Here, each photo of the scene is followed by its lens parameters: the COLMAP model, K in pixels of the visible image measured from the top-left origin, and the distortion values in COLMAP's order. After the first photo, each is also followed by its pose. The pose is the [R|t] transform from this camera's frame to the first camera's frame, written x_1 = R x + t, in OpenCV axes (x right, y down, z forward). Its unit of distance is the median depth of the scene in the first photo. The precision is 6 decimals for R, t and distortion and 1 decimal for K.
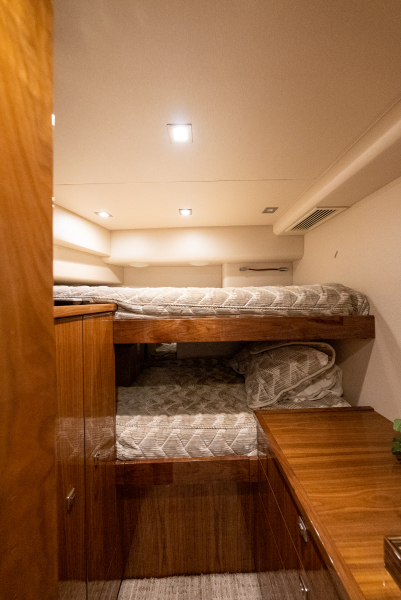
lens RADIAL K [[206.5, 0, 200.5], [0, 206.5, 300.0], [0, 0, 1]] dist [-0.000639, -0.000034]
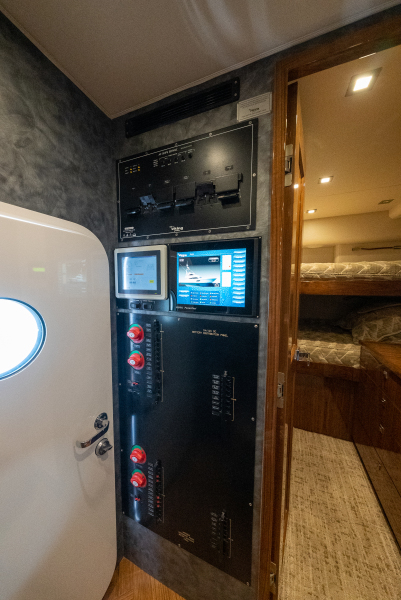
lens RADIAL K [[206.5, 0, 200.5], [0, 206.5, 300.0], [0, 0, 1]] dist [-0.000639, -0.000034]
pose [[0.917552, 0.048852, -0.394604, -0.239603], [-0.015771, 0.996114, 0.086646, 0.105151], [0.397303, -0.073279, 0.914757, -0.877280]]
